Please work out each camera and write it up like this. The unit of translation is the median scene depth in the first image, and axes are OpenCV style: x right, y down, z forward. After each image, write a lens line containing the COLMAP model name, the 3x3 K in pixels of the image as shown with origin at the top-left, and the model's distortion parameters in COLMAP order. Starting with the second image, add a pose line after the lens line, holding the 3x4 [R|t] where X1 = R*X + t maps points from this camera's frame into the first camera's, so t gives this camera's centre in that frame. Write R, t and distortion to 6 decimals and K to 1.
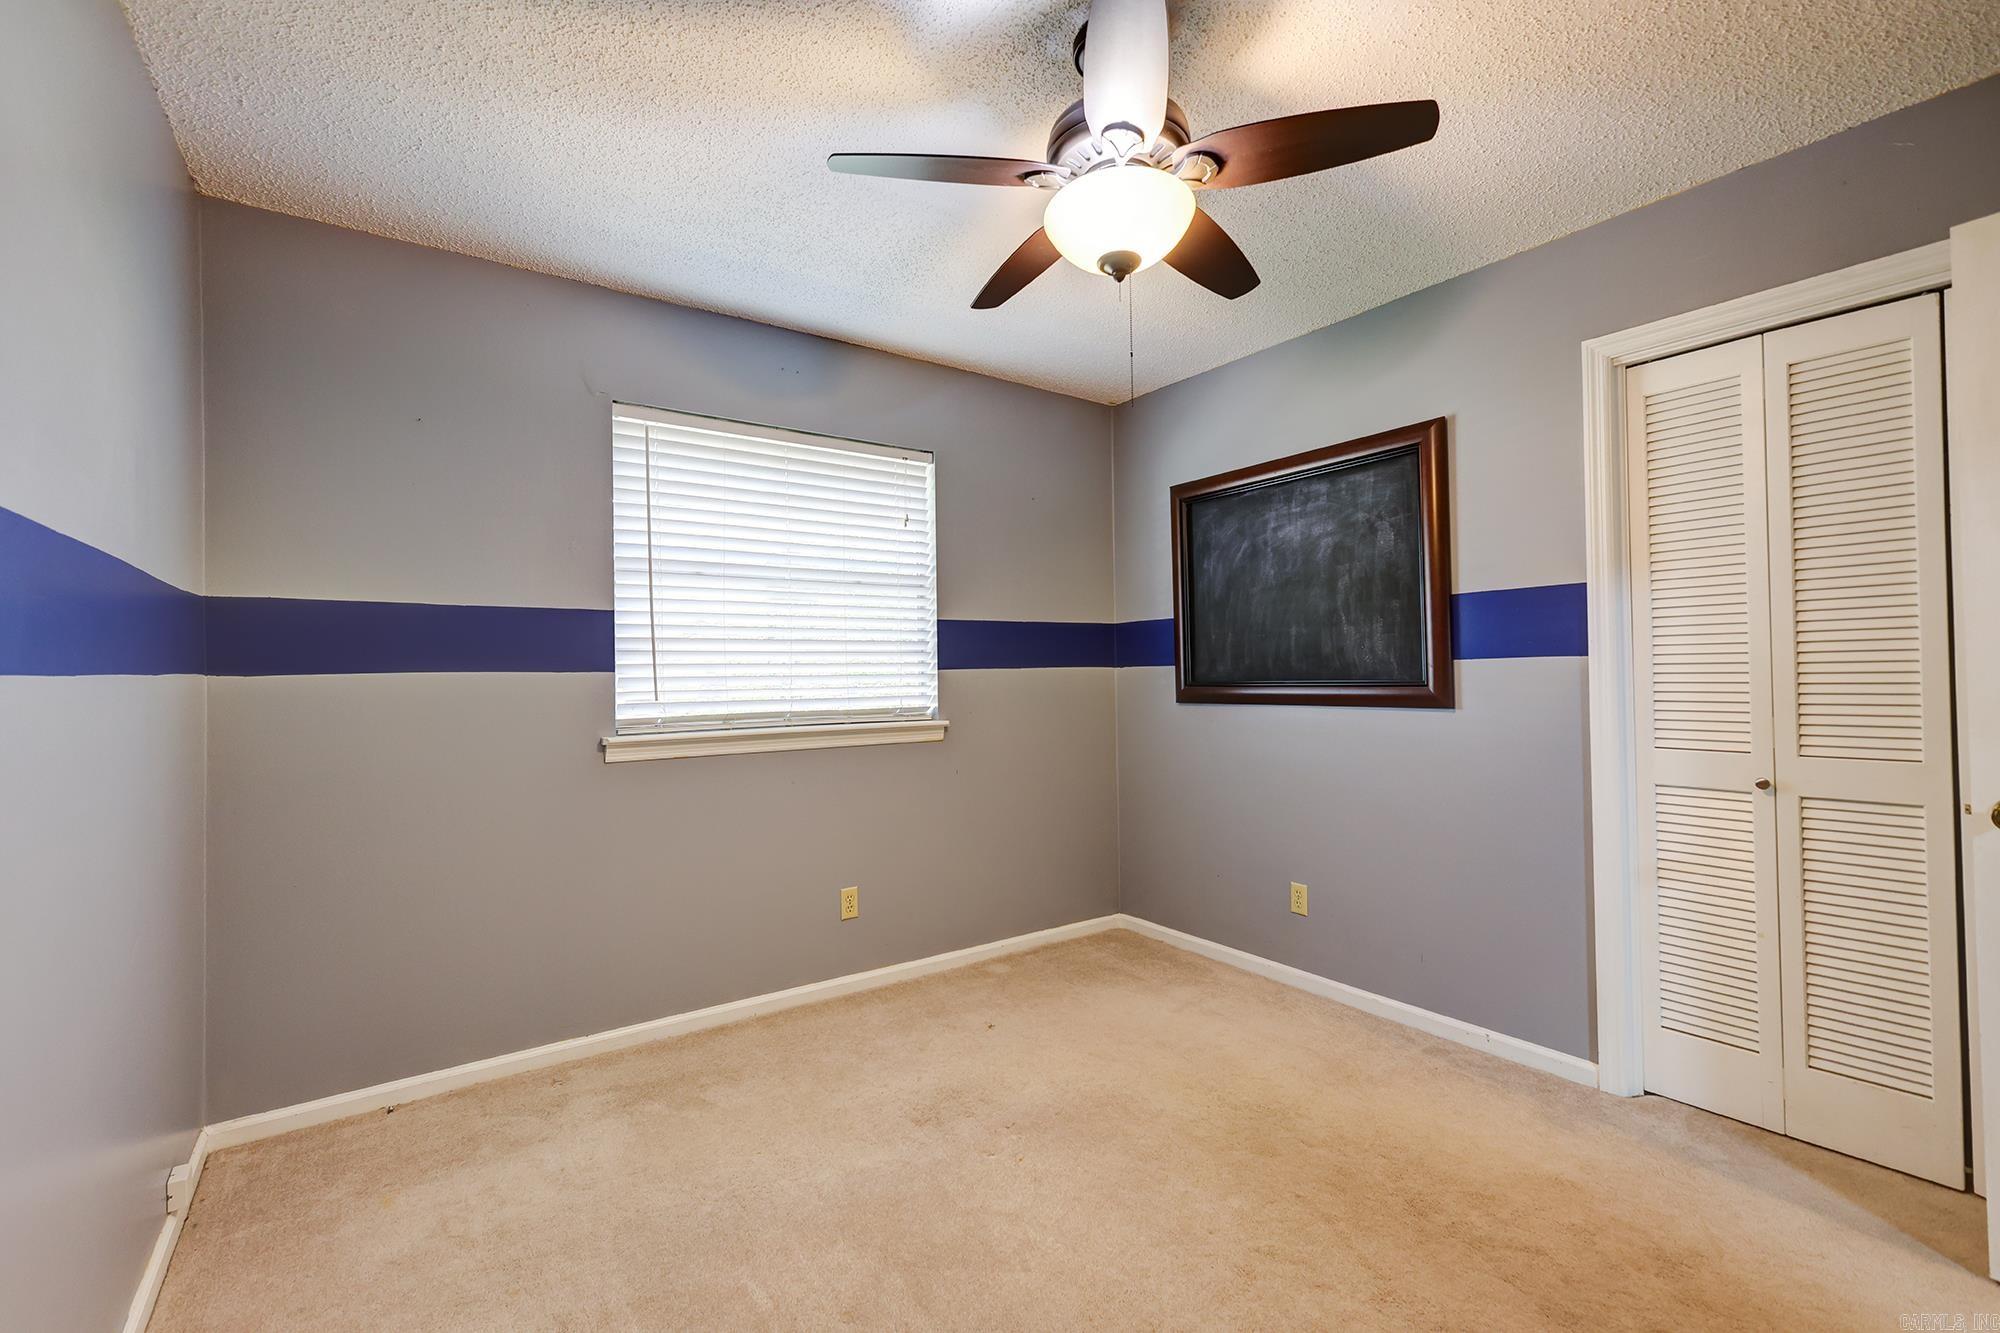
lens RADIAL K [[865.9, 0, 1005.7], [0, 865.9, 662.8], [0, 0, 1]] dist [0.003465, 0.000121]
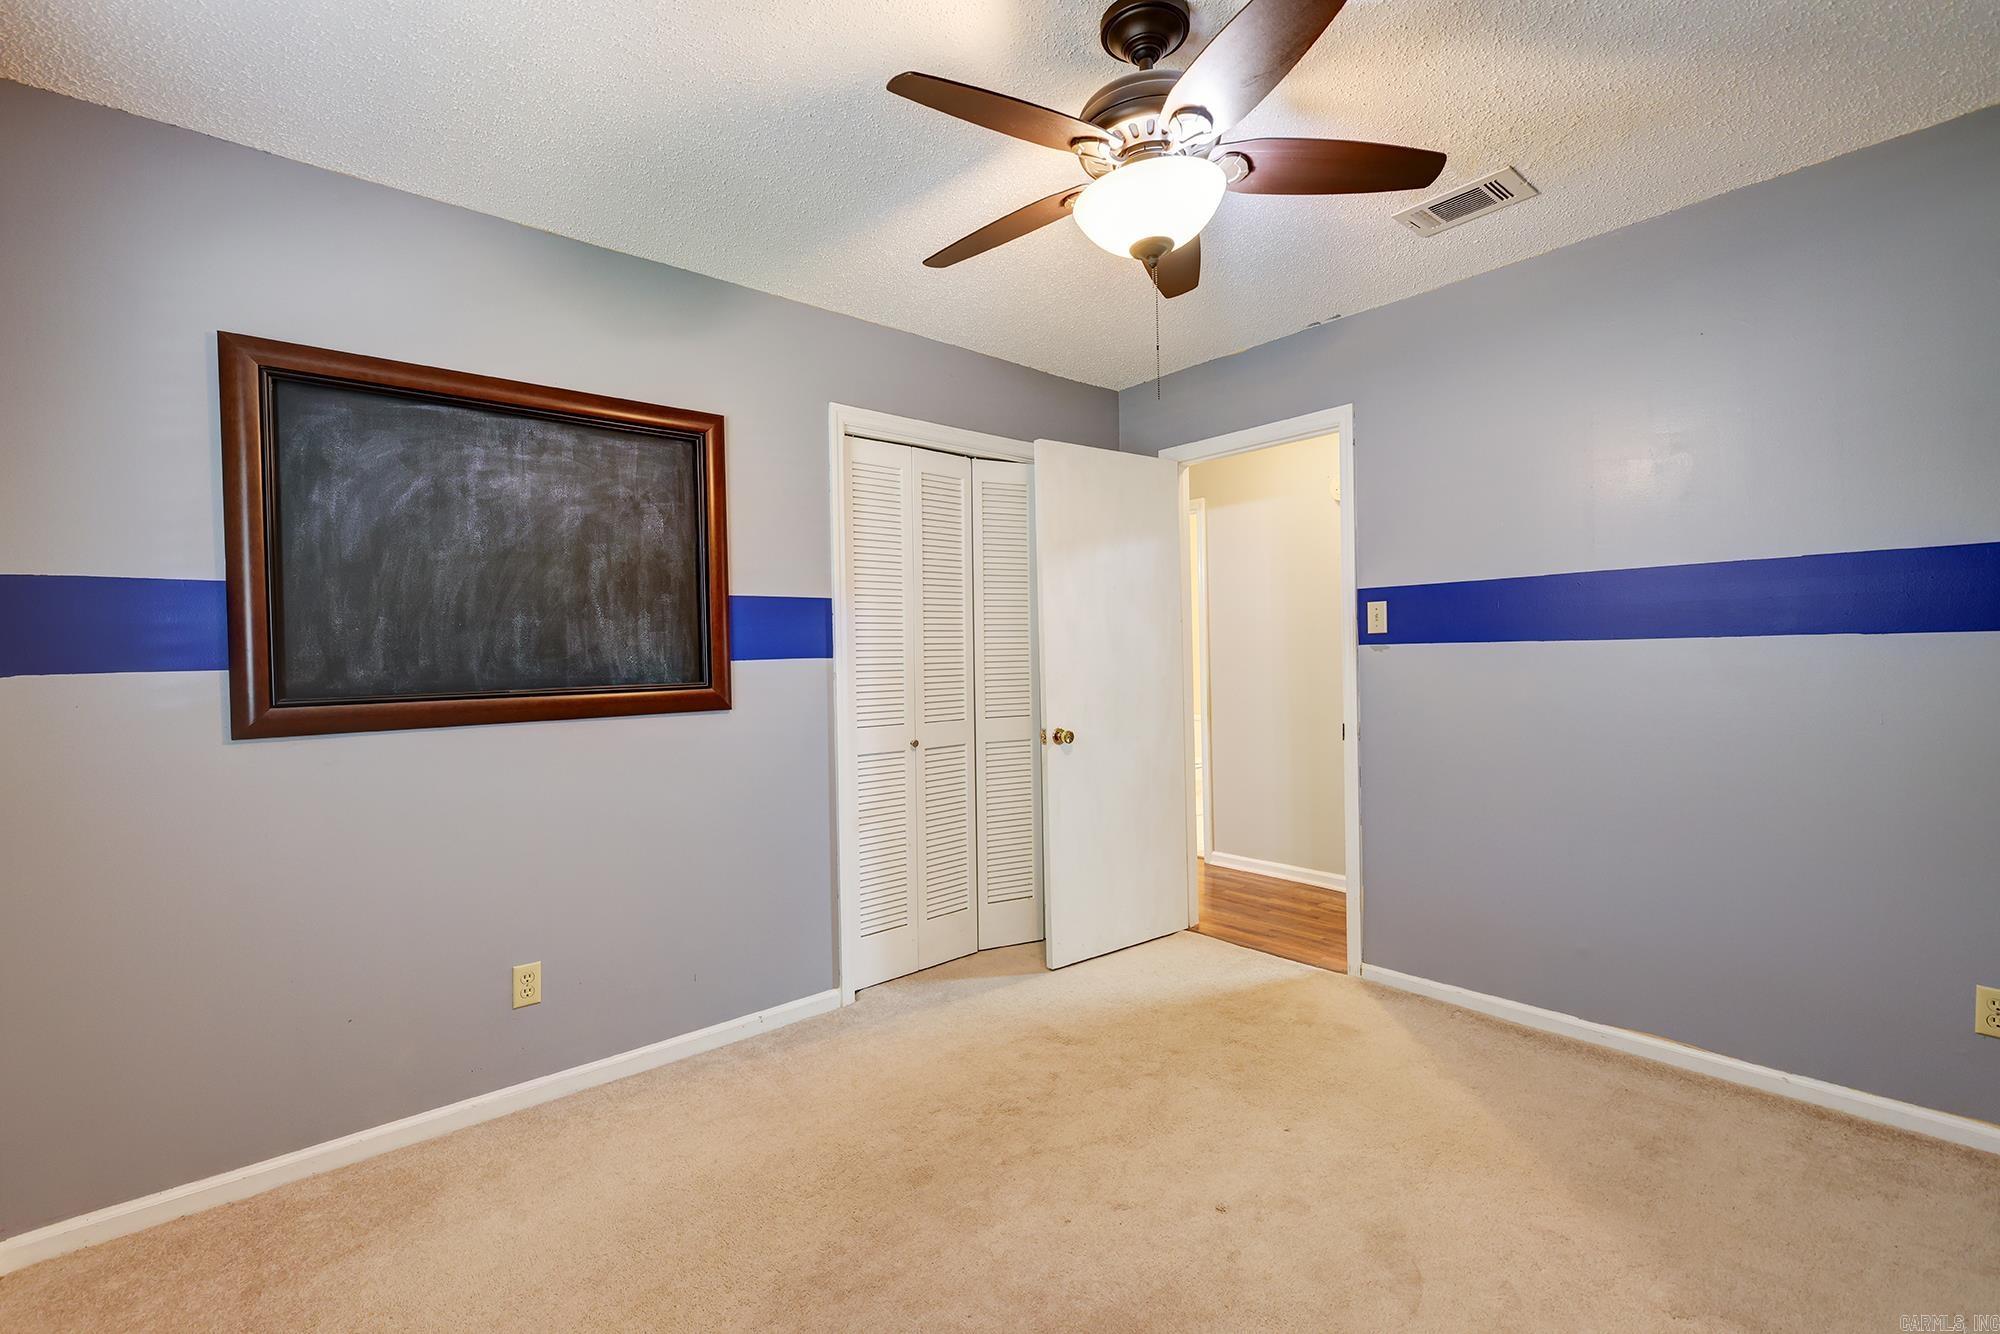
lens RADIAL K [[865.5, 0, 1003.8], [0, 865.5, 663.6], [0, 0, 1]] dist [0.002432, 0.000377]
pose [[-0.096027, 0.012029, 0.995306, -0.457159], [0.012415, 0.999864, -0.010886, 0.012989], [-0.995301, 0.011312, -0.096163, 0.698217]]
